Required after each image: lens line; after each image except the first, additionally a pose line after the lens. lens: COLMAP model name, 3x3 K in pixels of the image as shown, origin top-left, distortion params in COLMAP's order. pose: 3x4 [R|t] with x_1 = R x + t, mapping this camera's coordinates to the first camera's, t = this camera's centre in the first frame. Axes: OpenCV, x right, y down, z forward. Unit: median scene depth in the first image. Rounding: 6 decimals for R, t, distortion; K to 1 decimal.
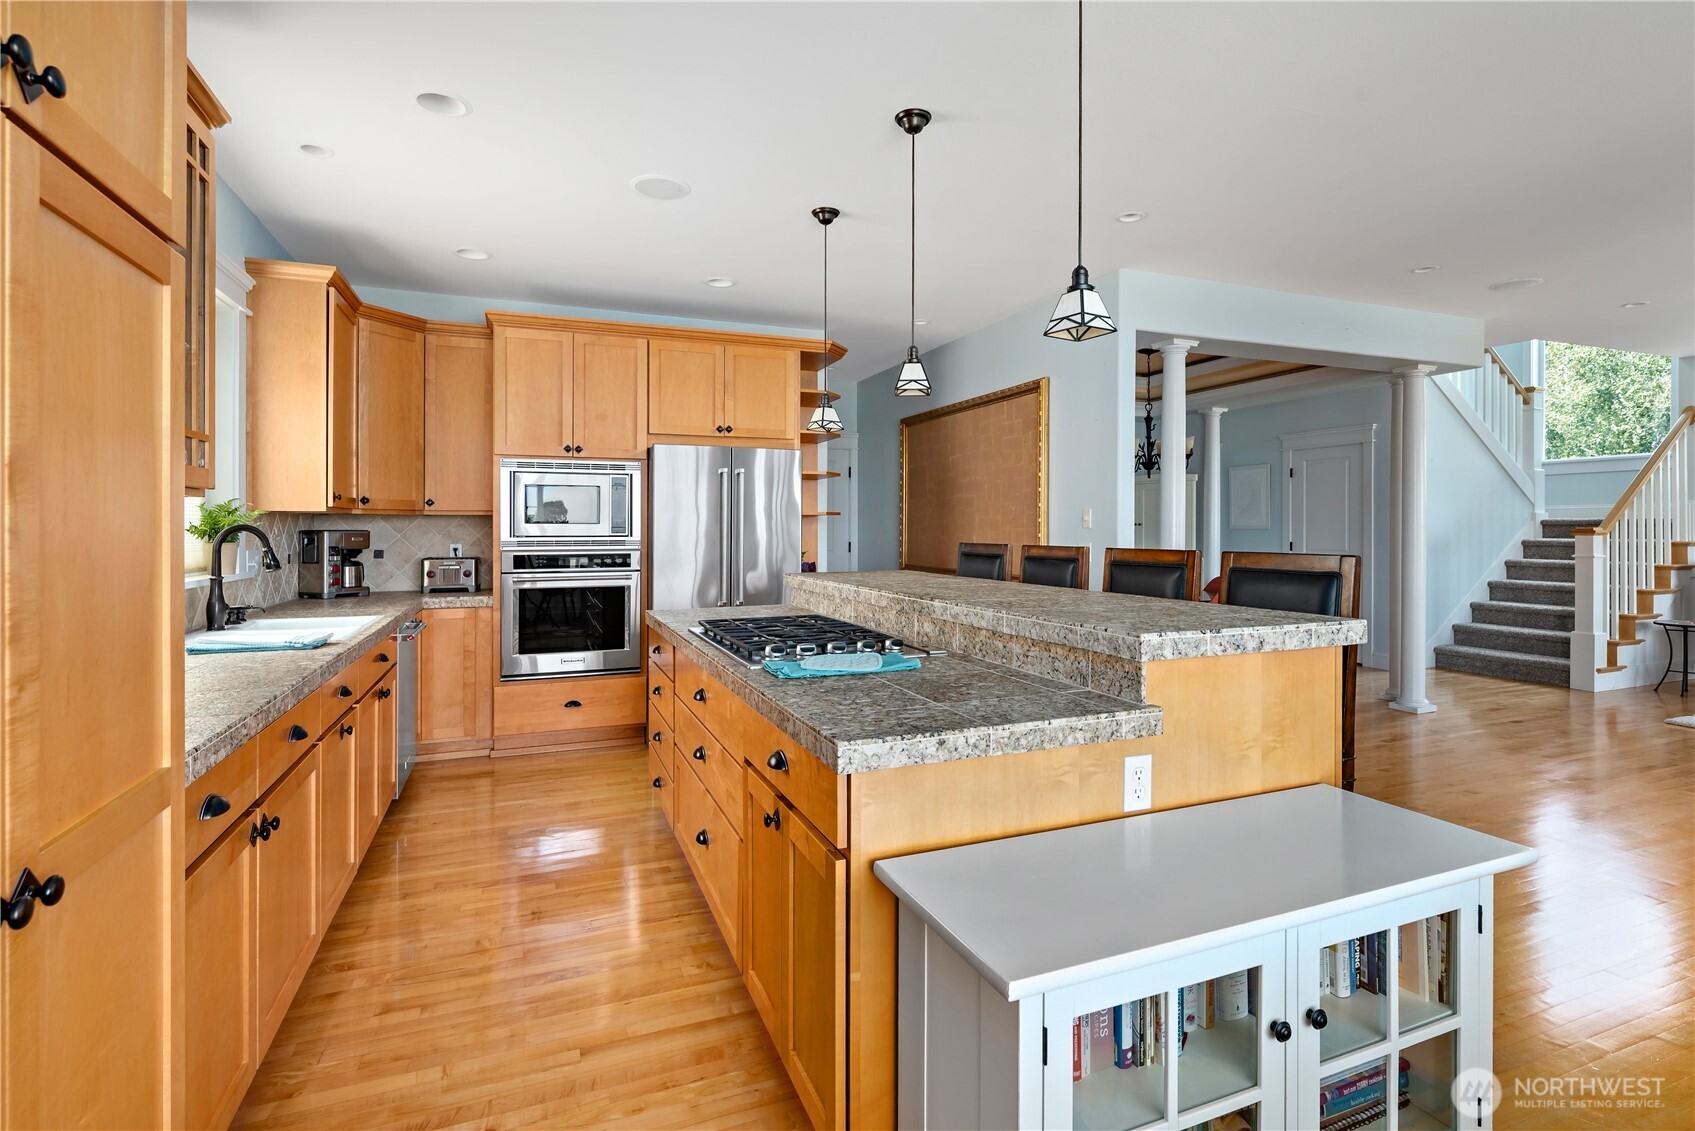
lens RADIAL K [[824.7, 0, 864.7], [0, 824.7, 536.4], [0, 0, 1]] dist [-0.002014, 0.000044]
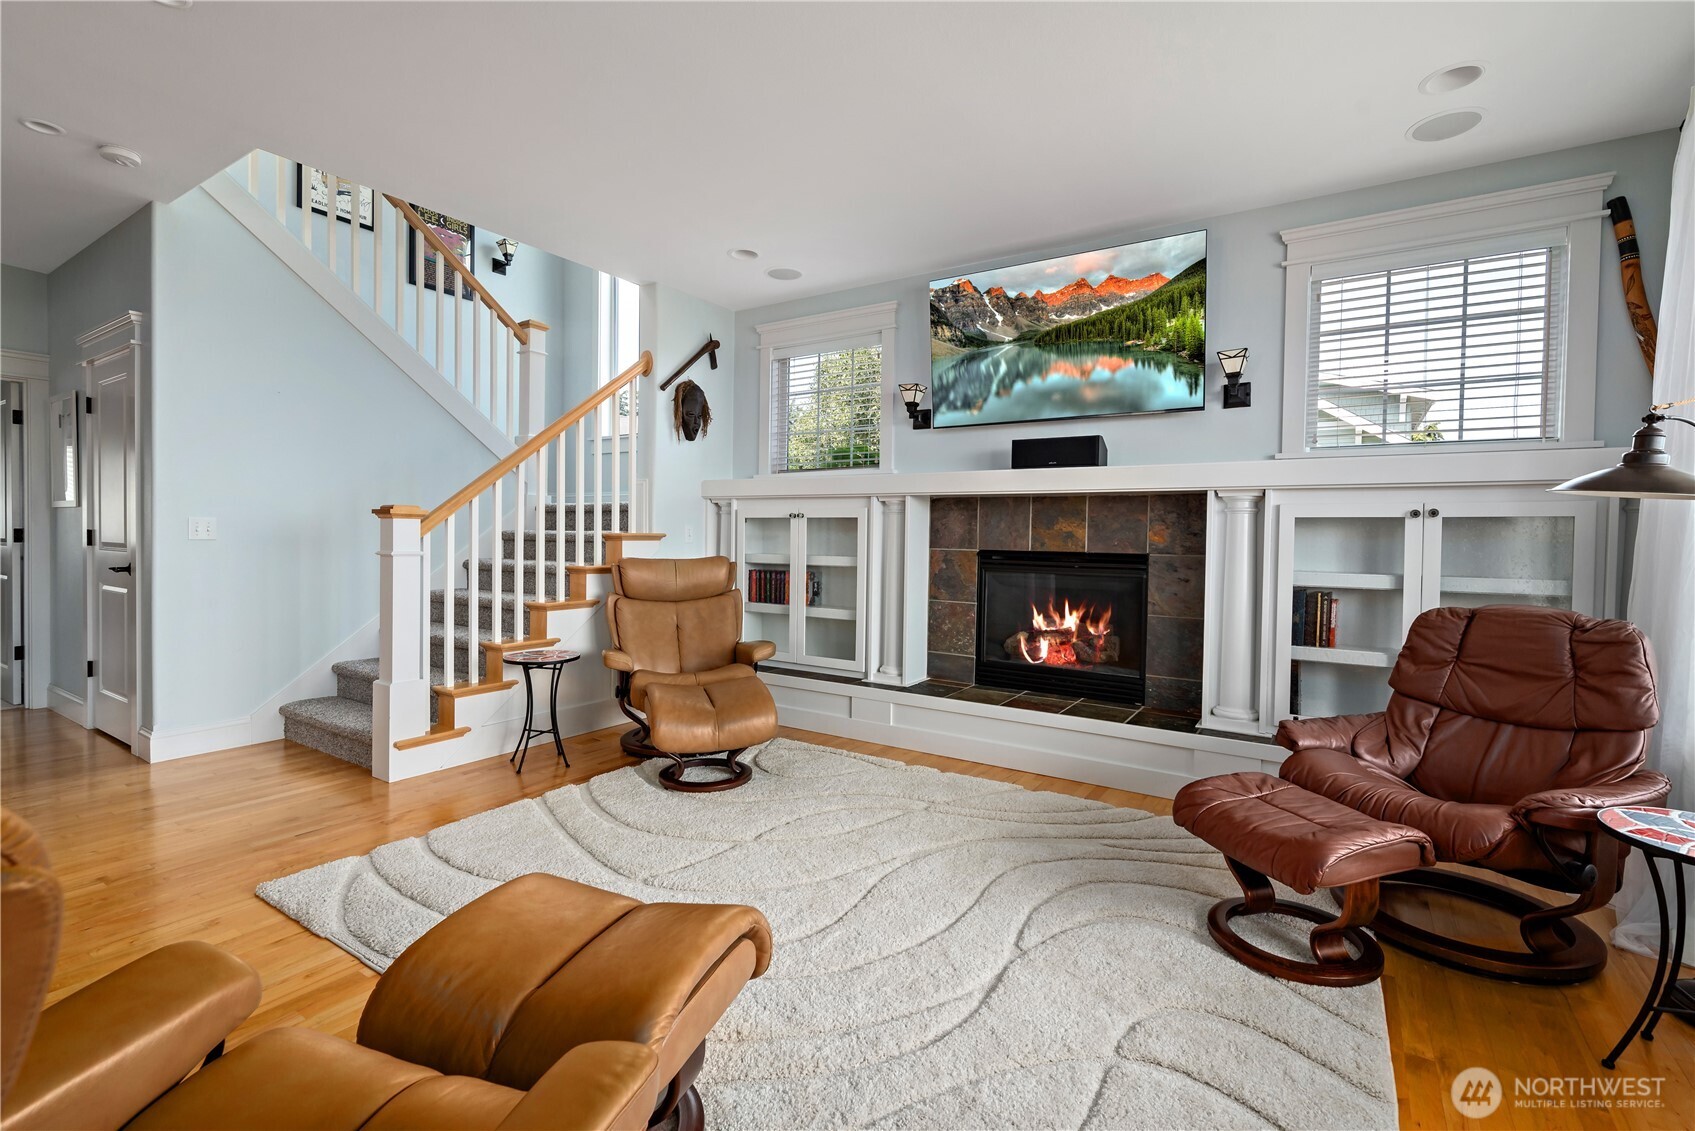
lens RADIAL K [[775.4, 0, 859.1], [0, 775.4, 549.4], [0, 0, 1]] dist [-0.023361, 0.026905]
pose [[0.821009, 0.003727, 0.570904, 0.994329], [-0.011997, 0.999871, 0.010725, 0.013721], [-0.570790, -0.015655, 0.820947, 0.418014]]
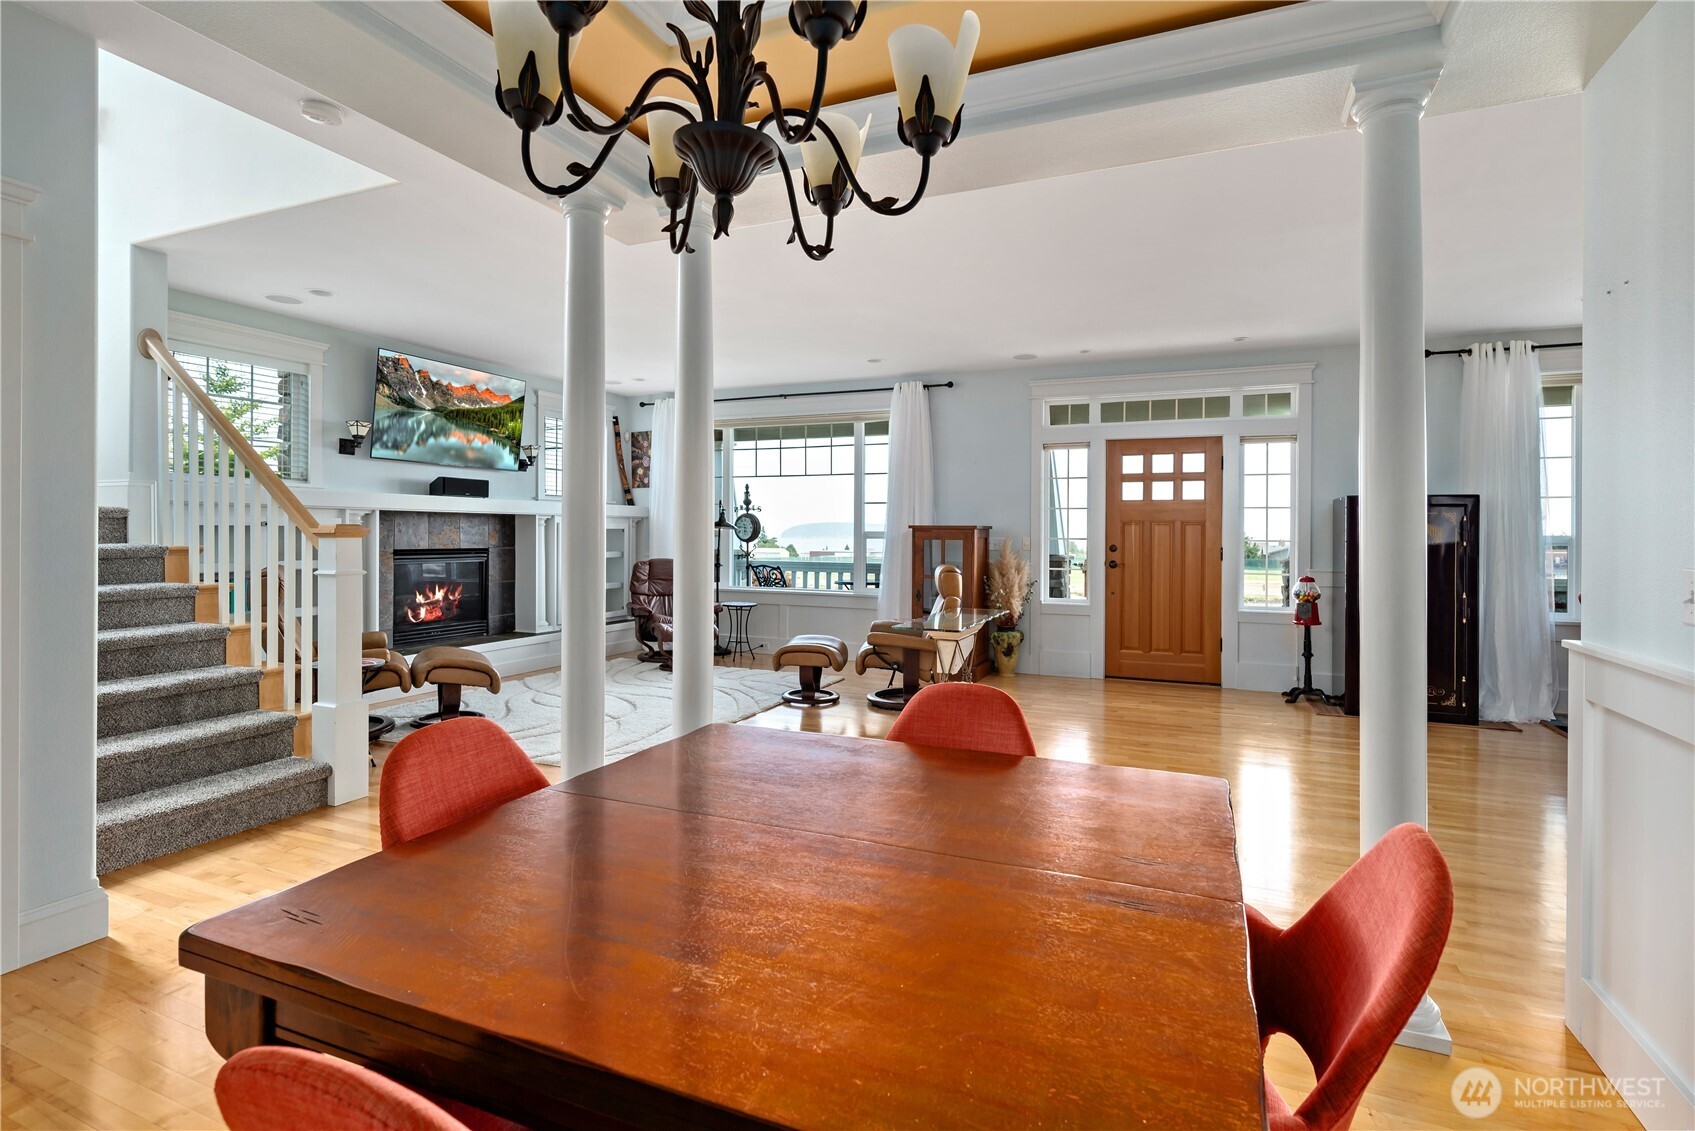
lens RADIAL K [[794.7, 0, 856.7], [0, 794.7, 534.2], [0, 0, 1]] dist [-0.000240, 0.000086]
pose [[-0.714723, -0.005011, 0.699389, 0.293242], [0.004473, 0.999921, 0.011735, -0.016349], [-0.699393, 0.011516, -0.714645, 1.369770]]
